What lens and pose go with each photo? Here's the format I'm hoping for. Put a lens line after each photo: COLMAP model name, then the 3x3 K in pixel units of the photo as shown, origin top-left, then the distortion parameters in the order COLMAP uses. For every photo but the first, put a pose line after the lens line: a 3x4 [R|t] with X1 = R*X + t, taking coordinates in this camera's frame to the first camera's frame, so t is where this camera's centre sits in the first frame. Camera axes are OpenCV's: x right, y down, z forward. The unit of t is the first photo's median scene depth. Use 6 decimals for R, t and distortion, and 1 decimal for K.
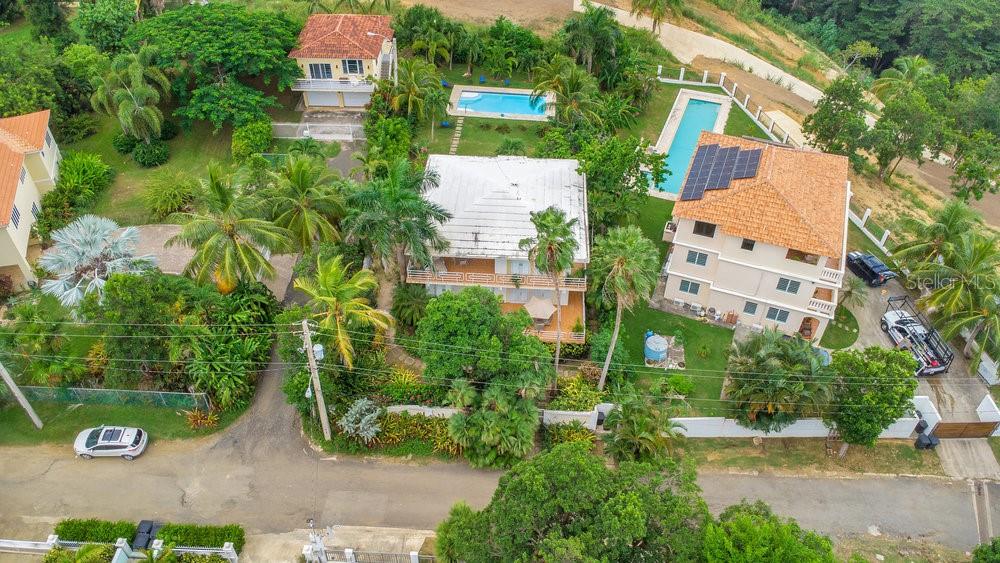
lens RADIAL K [[709.0, 0, 500.0], [0, 709.0, 281.5], [0, 0, 1]] dist [-0.004287, -0.006186]
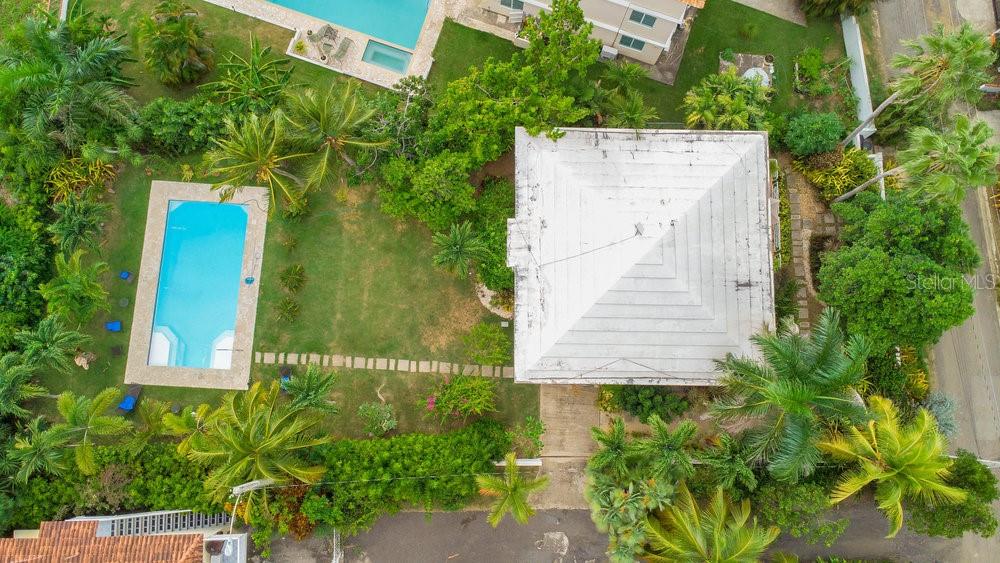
lens RADIAL K [[709.0, 0, 500.0], [0, 709.0, 281.5], [0, 0, 1]] dist [-0.004287, -0.006186]
pose [[-0.050519, -0.992757, 0.108998, -0.067548], [0.651133, 0.050014, 0.757314, -0.536536], [-0.757281, 0.109231, 0.643890, 0.527113]]
